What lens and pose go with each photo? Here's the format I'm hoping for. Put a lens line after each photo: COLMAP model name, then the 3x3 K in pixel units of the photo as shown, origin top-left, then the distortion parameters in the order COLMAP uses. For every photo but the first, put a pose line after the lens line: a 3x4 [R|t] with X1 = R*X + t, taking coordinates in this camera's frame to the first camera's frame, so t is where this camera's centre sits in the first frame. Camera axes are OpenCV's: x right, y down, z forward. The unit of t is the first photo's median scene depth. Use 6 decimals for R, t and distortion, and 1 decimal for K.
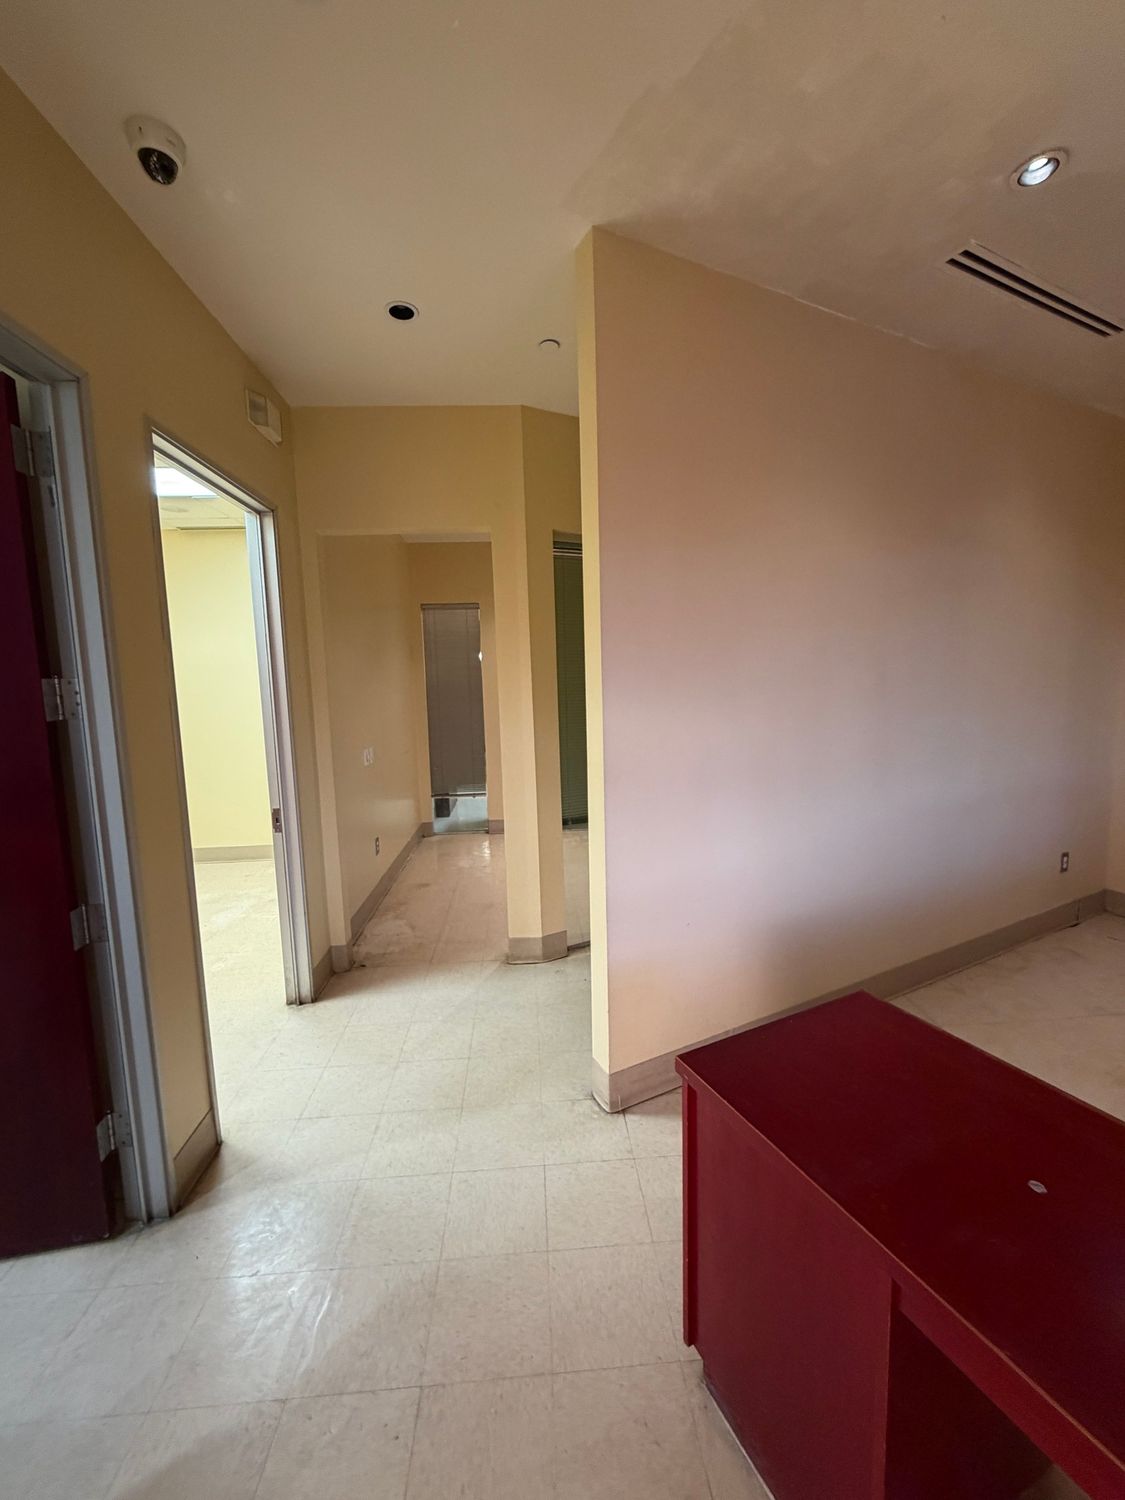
lens RADIAL K [[598.2, 0, 563.0], [0, 598.2, 746.6], [0, 0, 1]] dist [-0.000679, -0.000076]
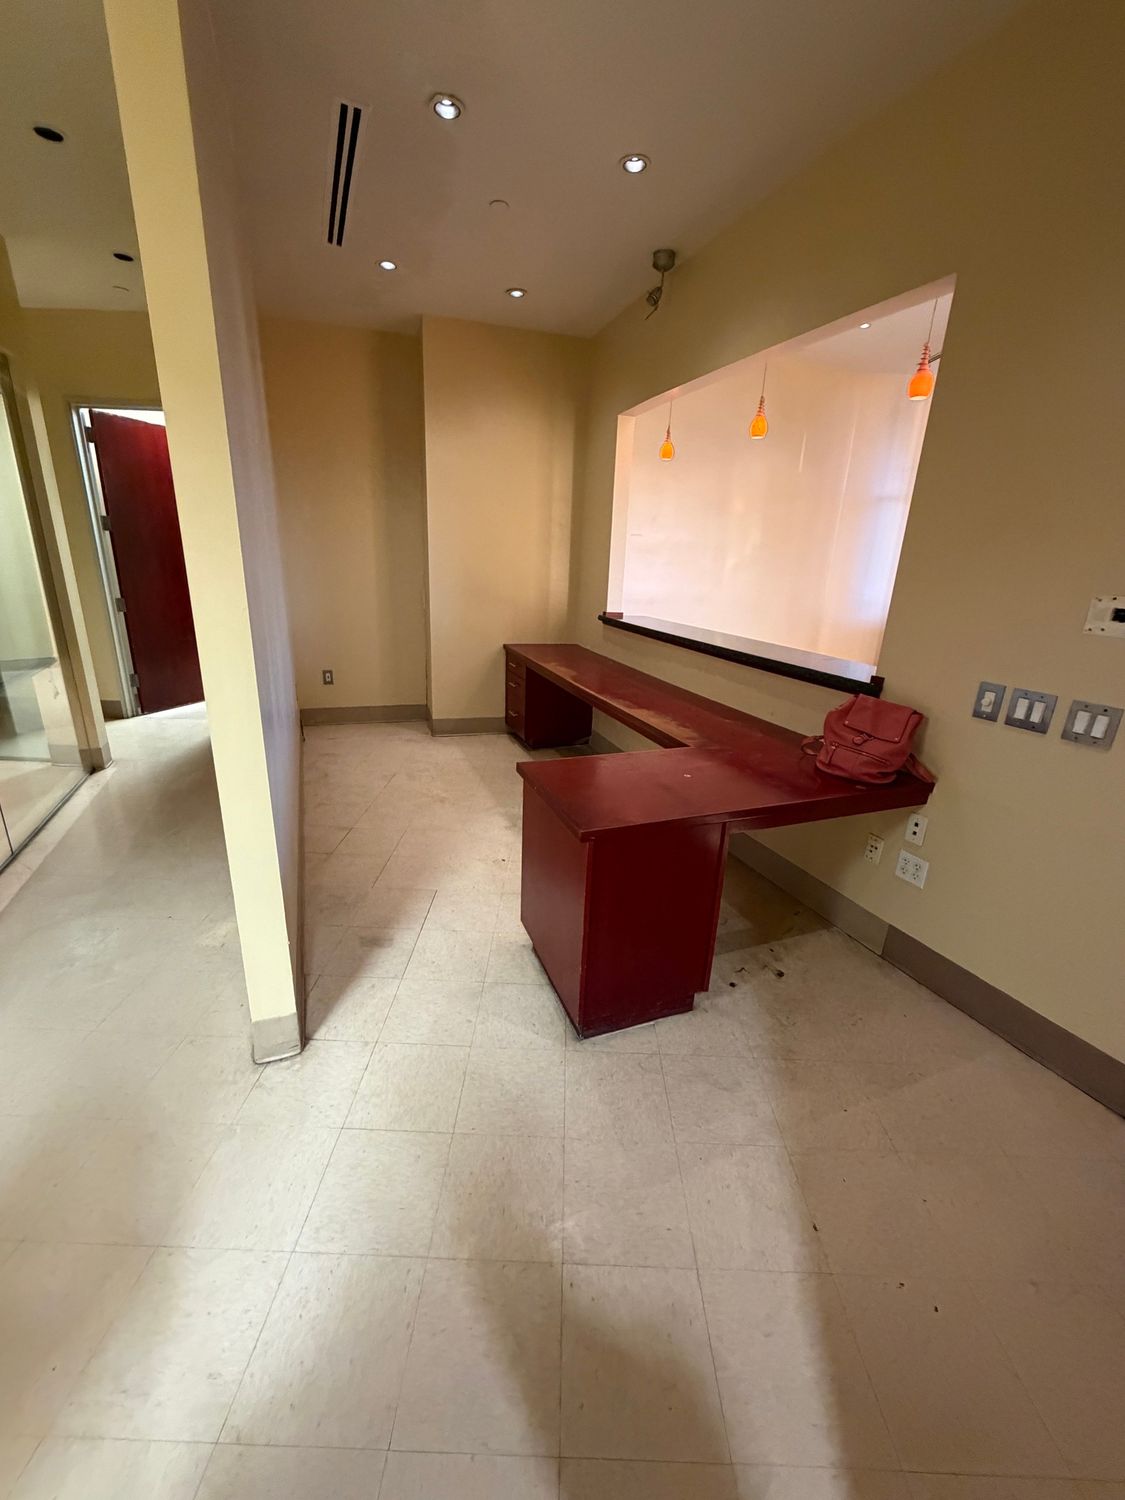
lens RADIAL K [[598.2, 0, 563.0], [0, 598.2, 746.6], [0, 0, 1]] dist [-0.000679, -0.000076]
pose [[0.073442, -0.274976, 0.958642, -0.643977], [0.061730, 0.960648, 0.270822, -0.004517], [-0.995387, 0.039288, 0.087526, 0.600333]]
